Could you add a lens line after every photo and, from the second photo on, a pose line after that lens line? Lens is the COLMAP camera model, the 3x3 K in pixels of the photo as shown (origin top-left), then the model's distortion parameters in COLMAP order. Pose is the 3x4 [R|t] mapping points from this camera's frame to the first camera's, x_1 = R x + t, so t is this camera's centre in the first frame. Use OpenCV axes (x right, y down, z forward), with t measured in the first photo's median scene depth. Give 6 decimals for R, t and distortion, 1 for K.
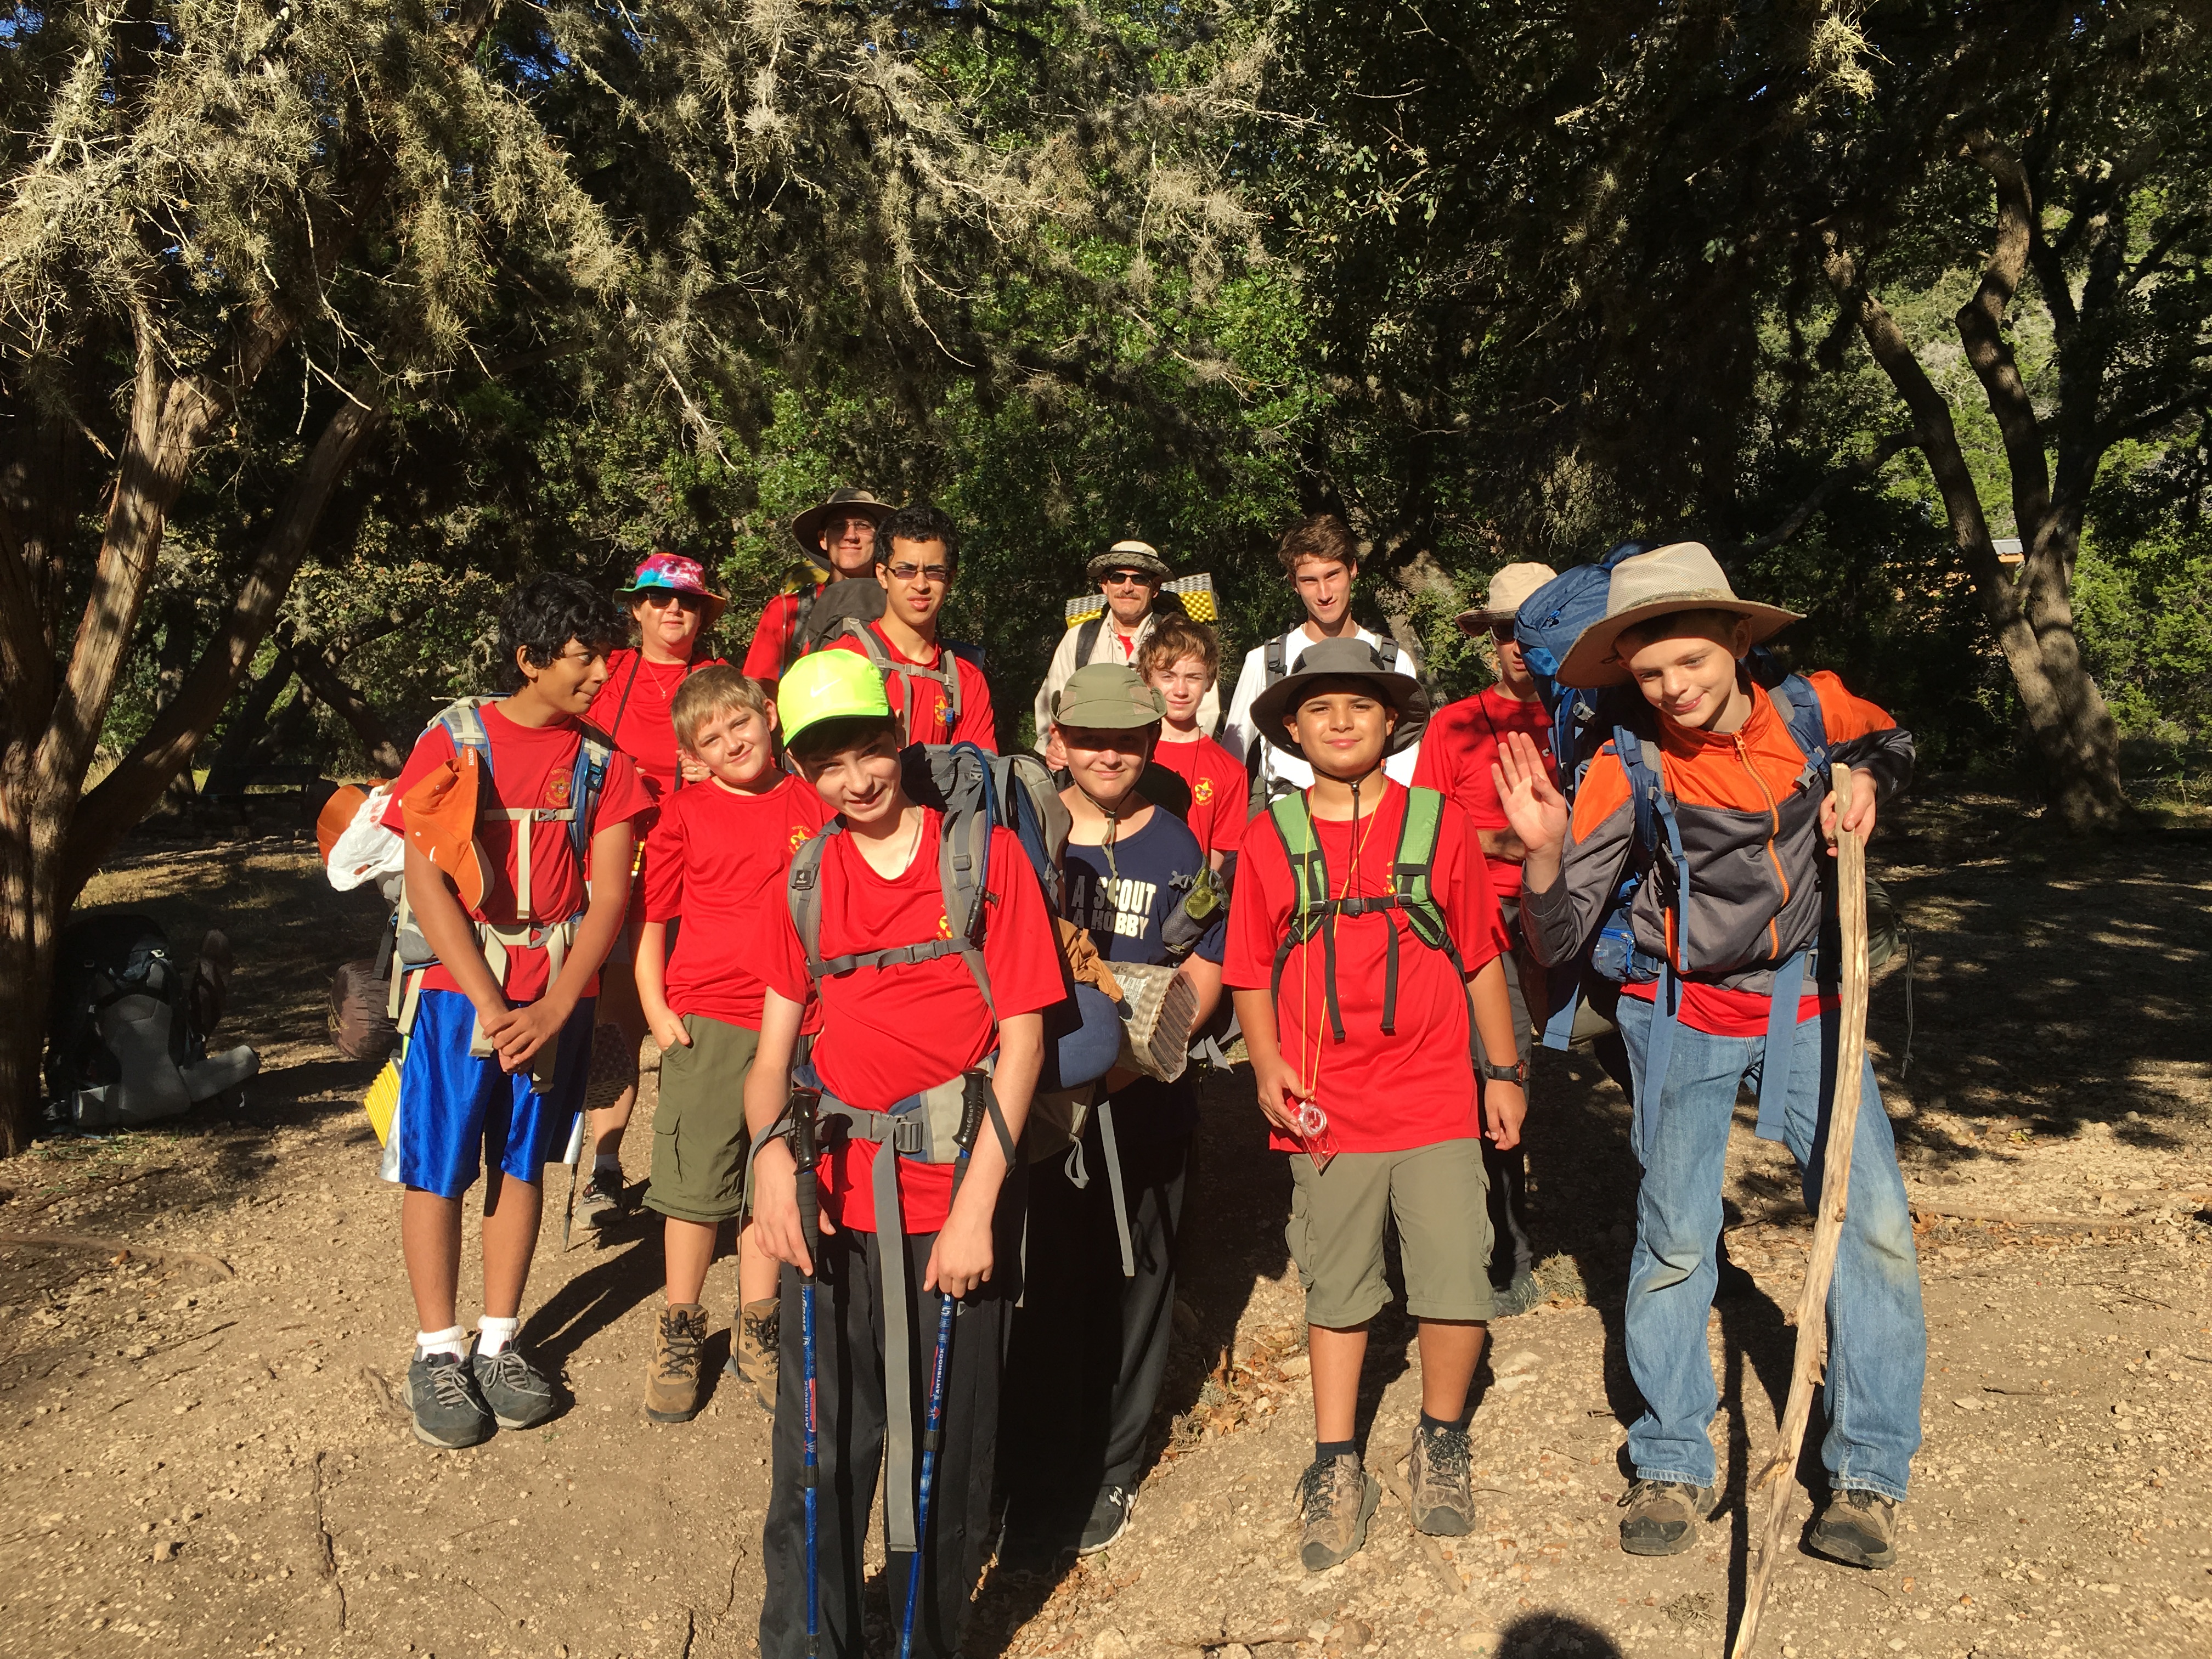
lens RADIAL K [[1878.1, 0, 1118.9], [0, 1878.1, 837.5], [0, 0, 1]] dist [0.084568, -0.116124]
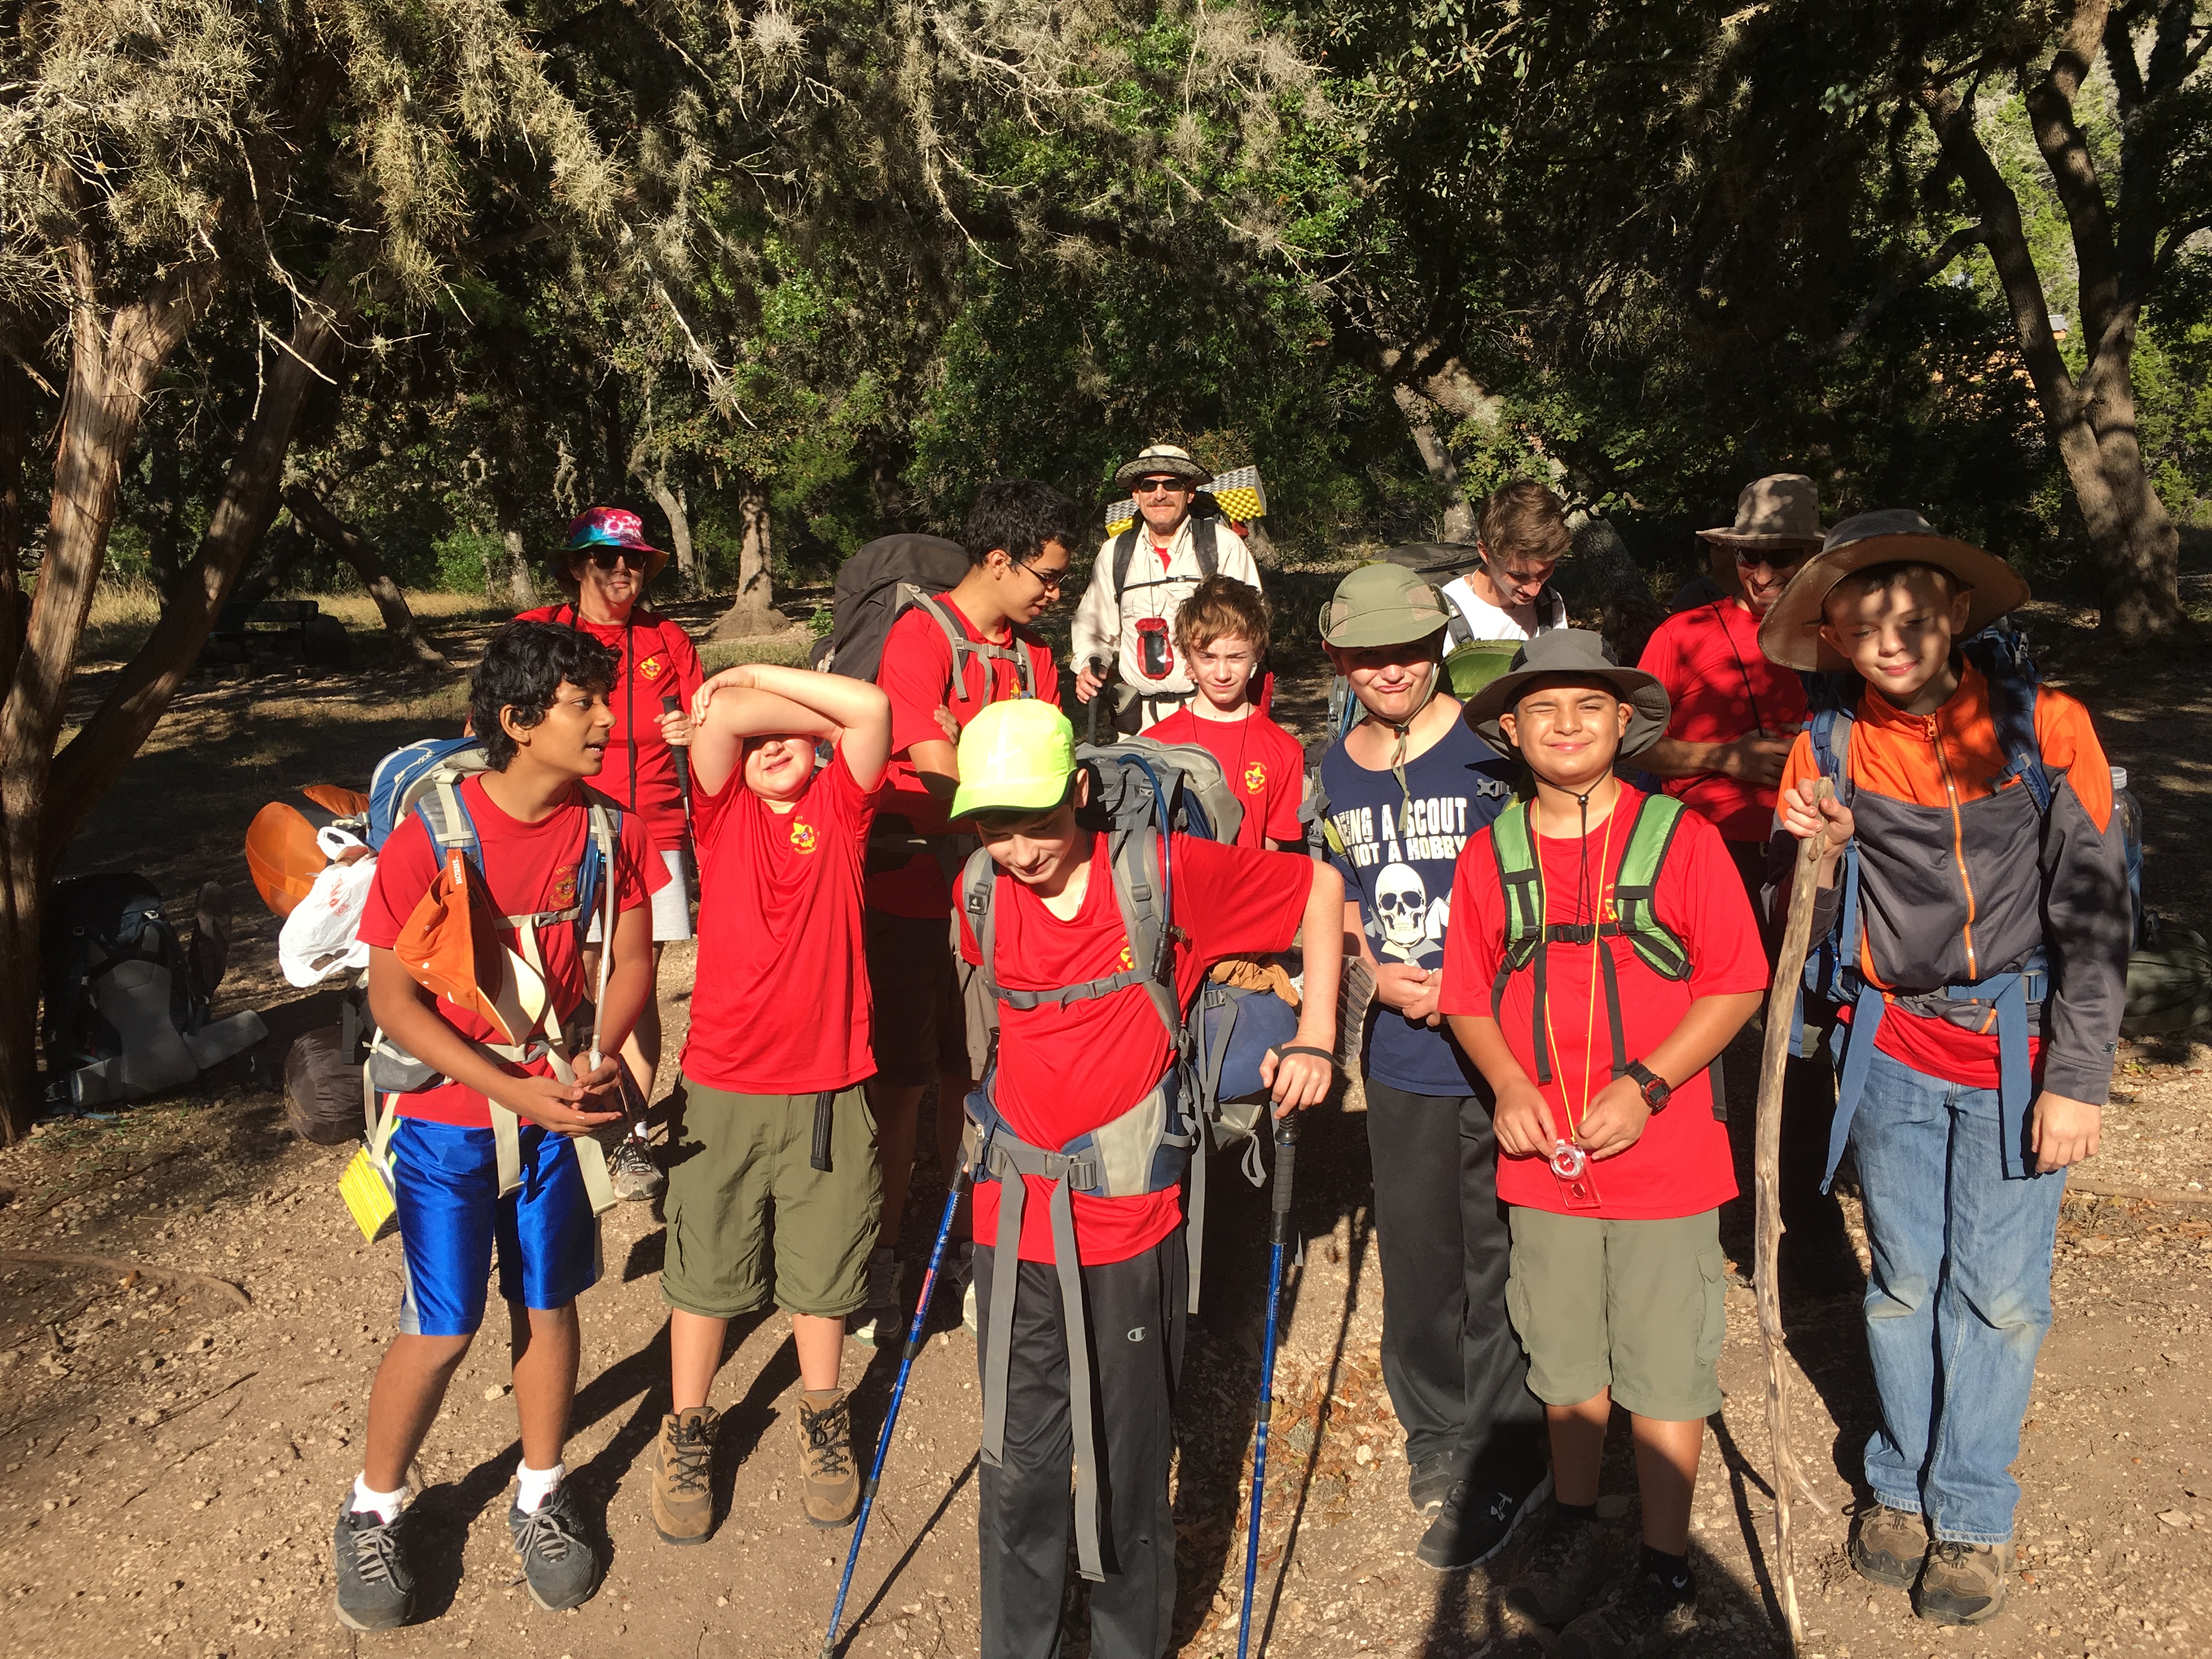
lens RADIAL K [[1873.6, 0, 1111.0], [0, 1873.6, 827.1], [0, 0, 1]] dist [0.074961, -0.098560]
pose [[0.999807, -0.017724, -0.008522, -0.026806], [0.018547, 0.993877, 0.108922, -0.084344], [0.006539, -0.109059, 0.994014, 0.089827]]
